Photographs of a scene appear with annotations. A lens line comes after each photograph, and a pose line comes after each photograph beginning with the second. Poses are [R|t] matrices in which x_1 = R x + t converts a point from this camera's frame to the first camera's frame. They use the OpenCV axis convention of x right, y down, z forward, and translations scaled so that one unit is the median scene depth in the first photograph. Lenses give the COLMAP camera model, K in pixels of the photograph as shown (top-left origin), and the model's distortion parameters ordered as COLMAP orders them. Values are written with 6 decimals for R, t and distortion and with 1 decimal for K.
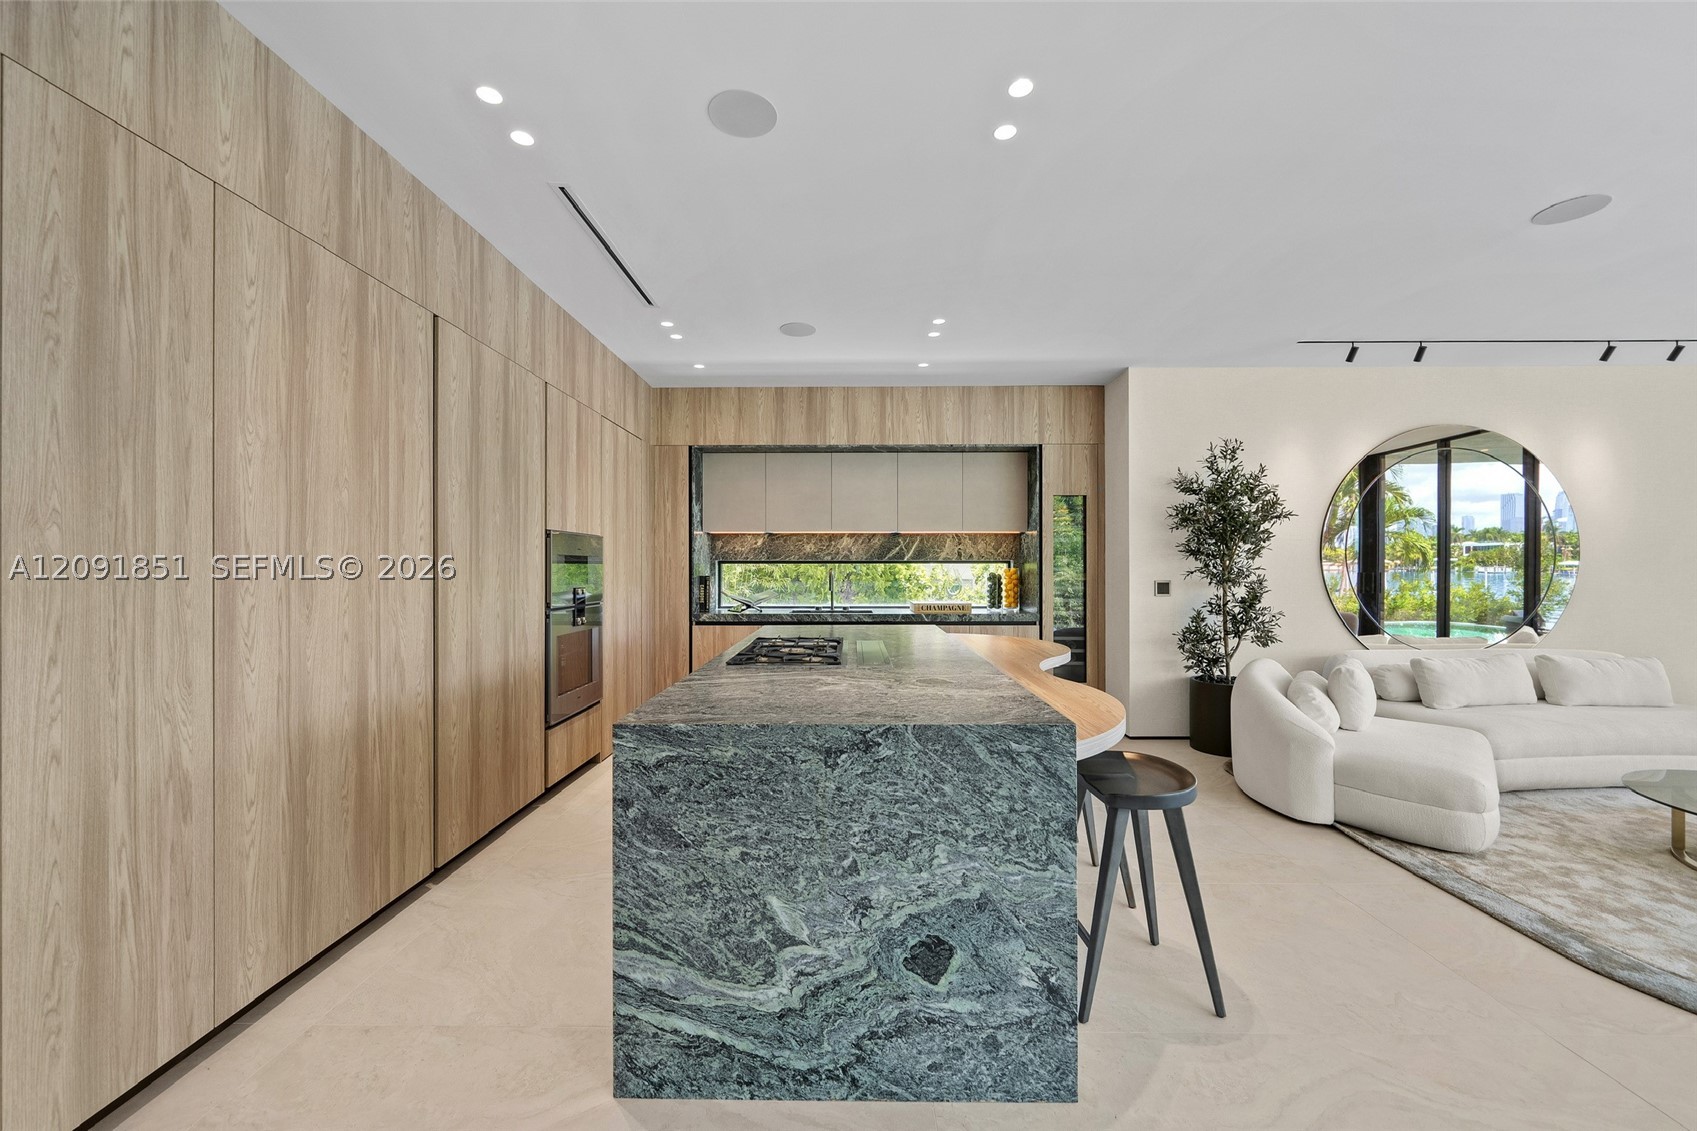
lens RADIAL K [[650.8, 0, 859.6], [0, 650.8, 569.2], [0, 0, 1]] dist [-0.001222, -0.000165]
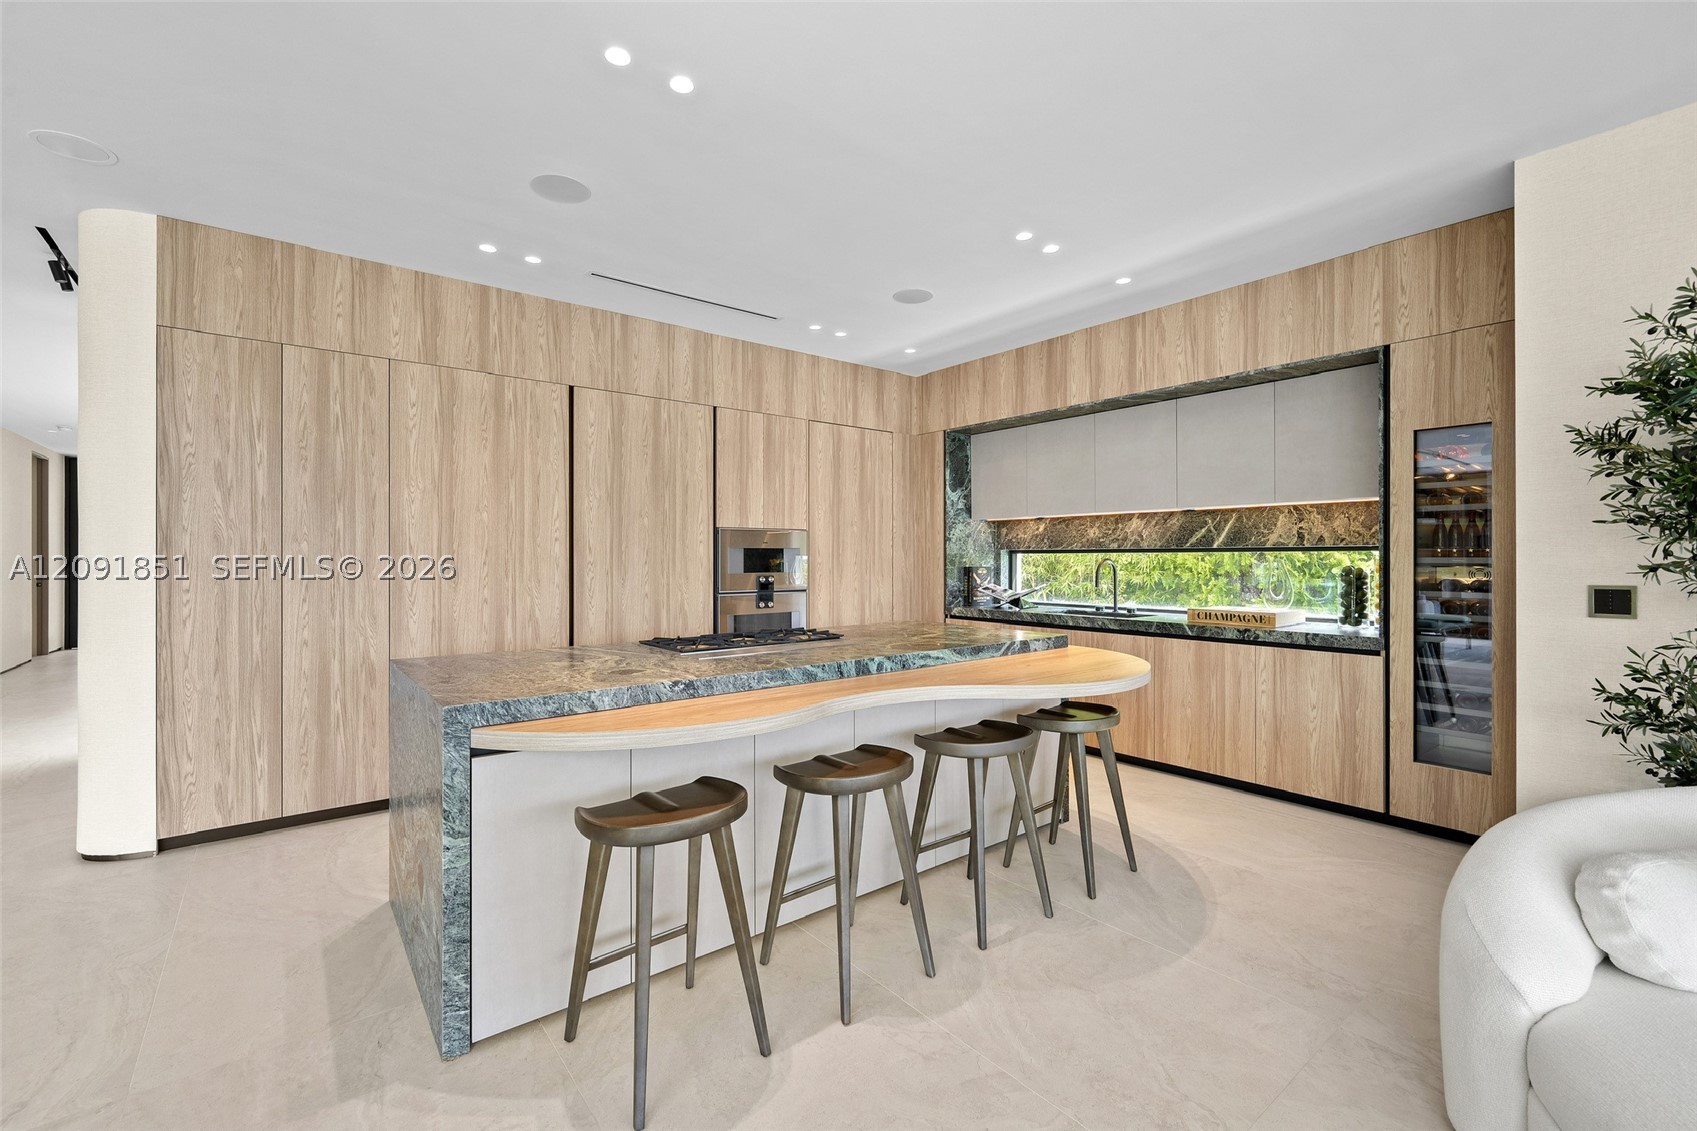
lens RADIAL K [[724.9, 0, 847.0], [0, 724.9, 559.9], [0, 0, 1]] dist [0.002334, 0.000005]
pose [[0.625733, 0.002641, -0.780033, 0.787611], [-0.000454, 0.999995, 0.003021, -0.004131], [0.780037, -0.001536, 0.625731, 0.364872]]
